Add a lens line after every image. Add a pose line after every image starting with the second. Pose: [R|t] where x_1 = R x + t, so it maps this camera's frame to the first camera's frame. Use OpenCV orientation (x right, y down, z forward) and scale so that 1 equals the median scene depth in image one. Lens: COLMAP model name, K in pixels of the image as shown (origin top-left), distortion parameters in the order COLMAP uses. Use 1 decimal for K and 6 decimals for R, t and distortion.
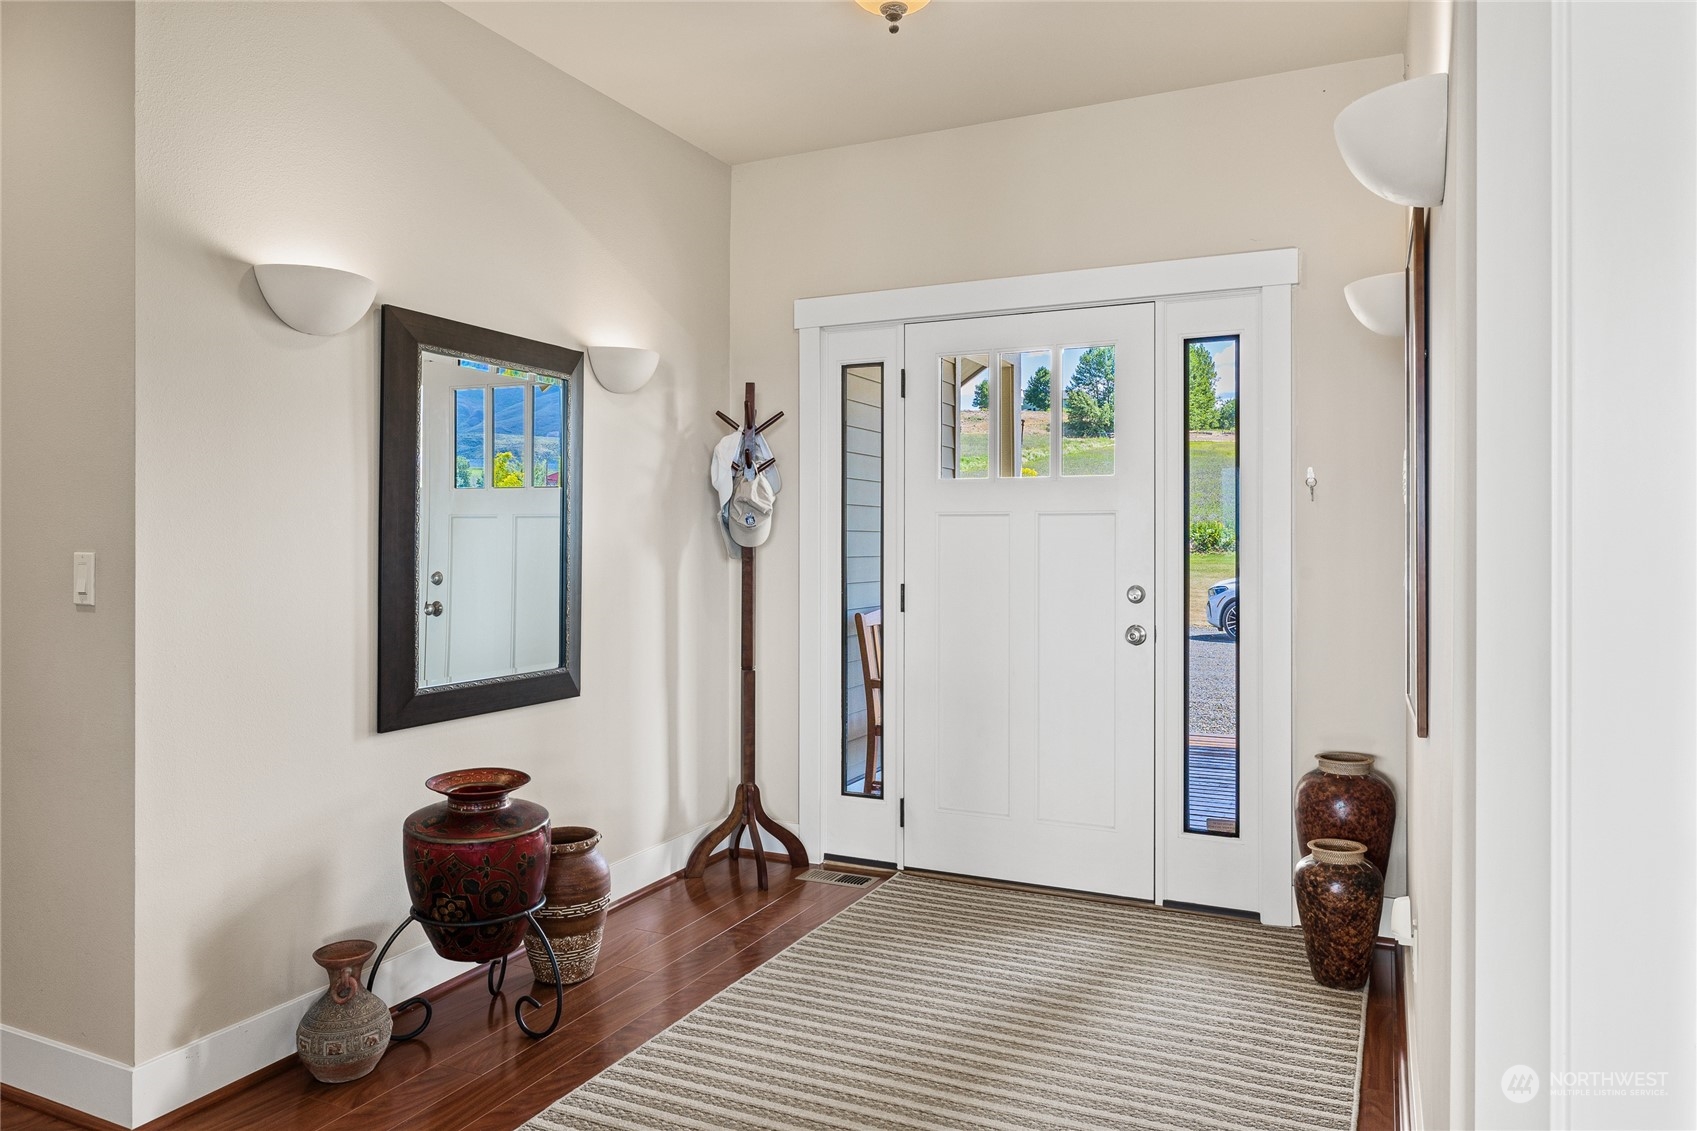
lens RADIAL K [[1118.3, 0, 848.1], [0, 1118.3, 540.5], [0, 0, 1]] dist [-0.047189, 0.048757]
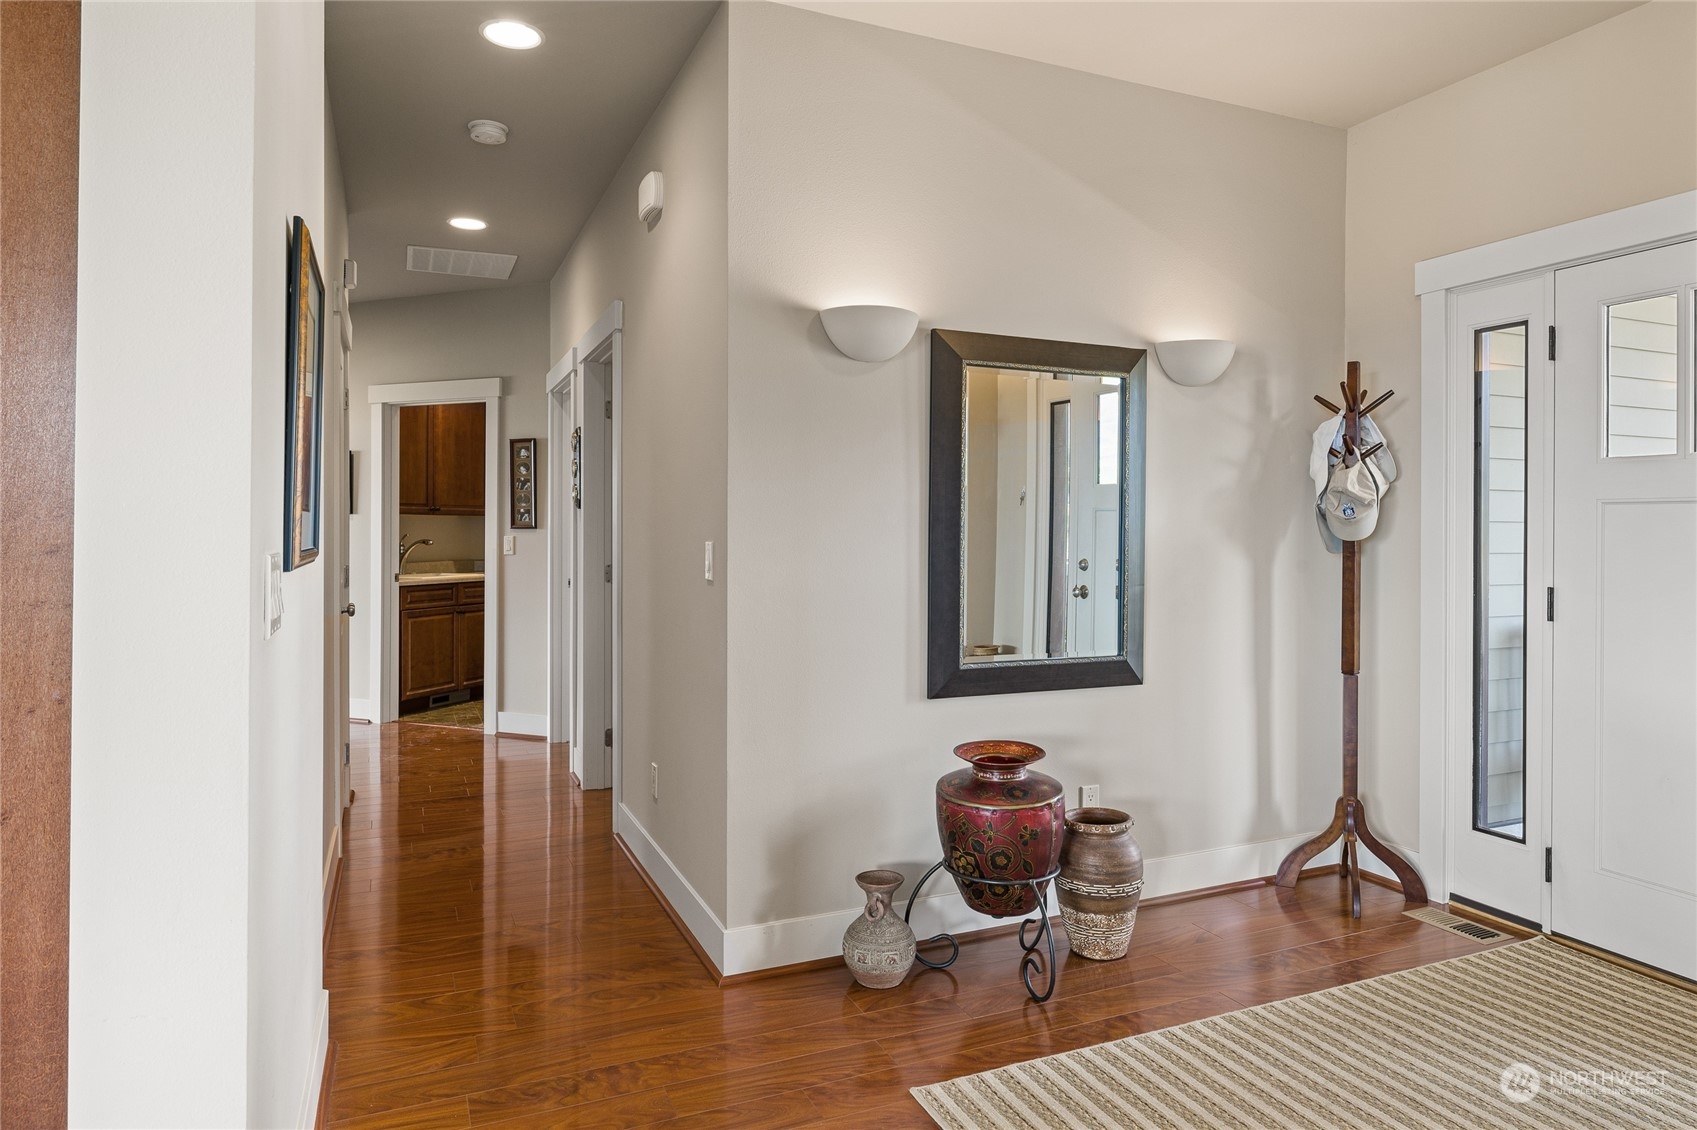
lens RADIAL K [[1030.5, 0, 849.1], [0, 1030.5, 535.7], [0, 0, 1]] dist [-0.003934, -0.003221]
pose [[0.758969, 0.008480, -0.651071, 0.181702], [-0.002672, 0.999947, 0.009909, -0.006544], [0.651121, -0.005781, 0.758952, 0.107971]]
